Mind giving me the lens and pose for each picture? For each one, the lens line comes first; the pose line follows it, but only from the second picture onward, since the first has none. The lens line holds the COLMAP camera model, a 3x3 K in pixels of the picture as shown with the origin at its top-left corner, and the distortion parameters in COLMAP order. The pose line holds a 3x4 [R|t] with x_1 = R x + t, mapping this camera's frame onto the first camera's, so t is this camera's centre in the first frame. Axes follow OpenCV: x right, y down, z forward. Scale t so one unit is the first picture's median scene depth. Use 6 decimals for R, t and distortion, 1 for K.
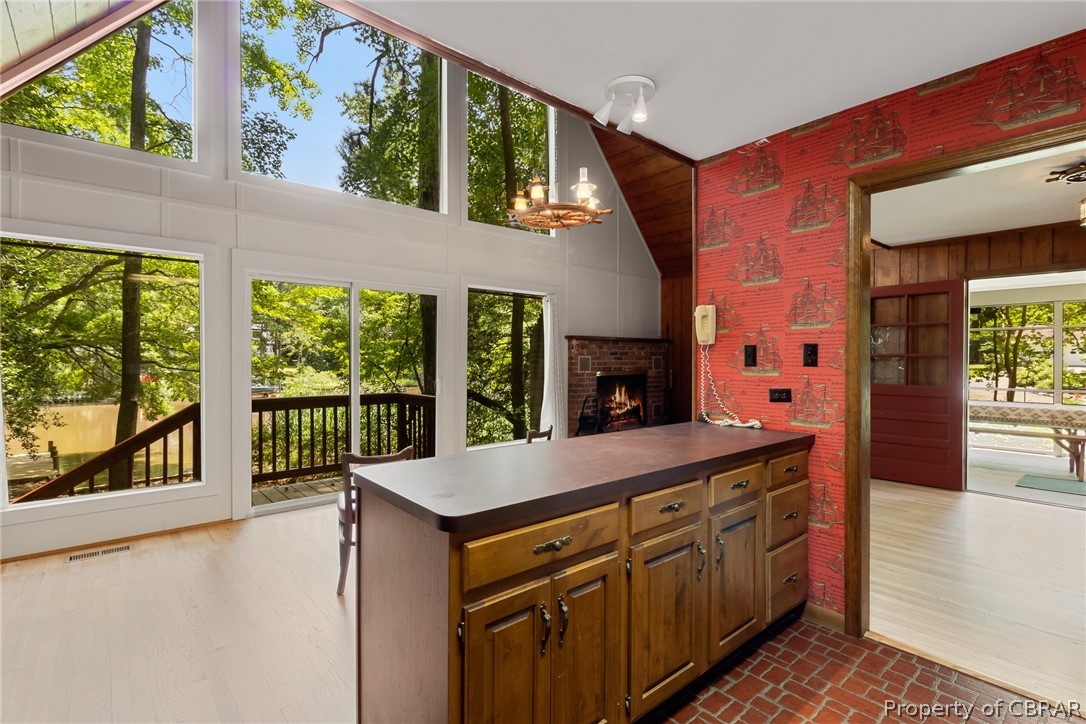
lens RADIAL K [[504.7, 0, 541.6], [0, 504.7, 359.2], [0, 0, 1]] dist [0.011385, 0.000466]
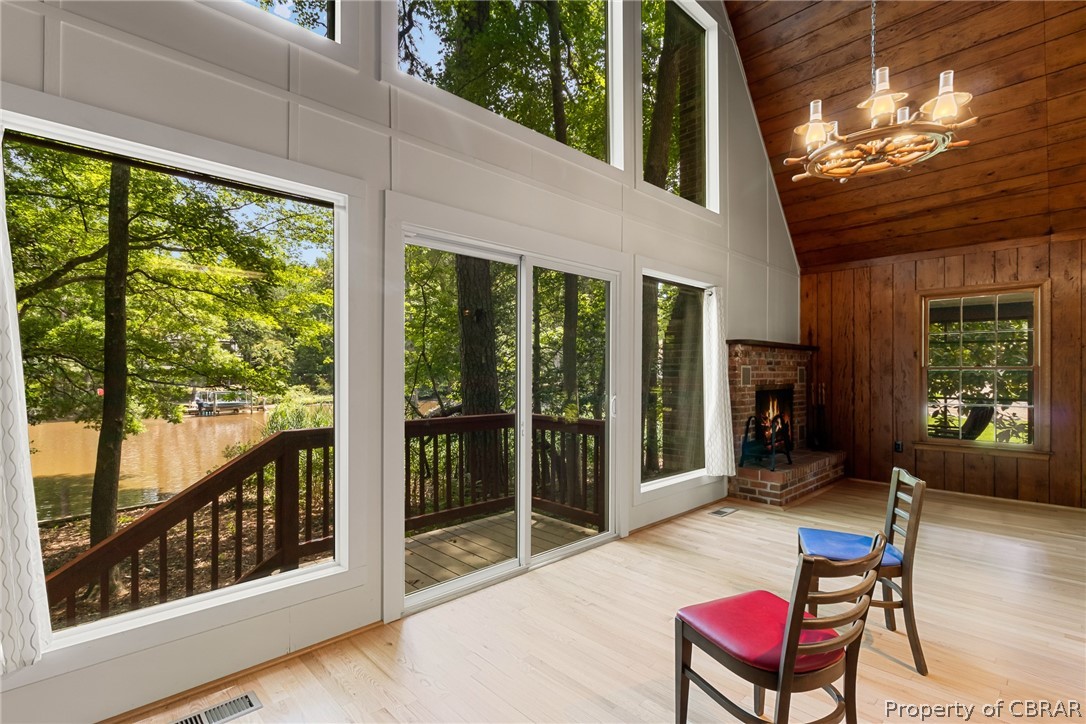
lens RADIAL K [[504.7, 0, 544.6], [0, 504.7, 369.6], [0, 0, 1]] dist [0.011385, 0.000466]
pose [[0.998298, 0.000296, 0.058323, -0.240915], [0.000071, 0.999980, -0.006301, 0.004024], [-0.058324, 0.006294, 0.998278, 0.194479]]
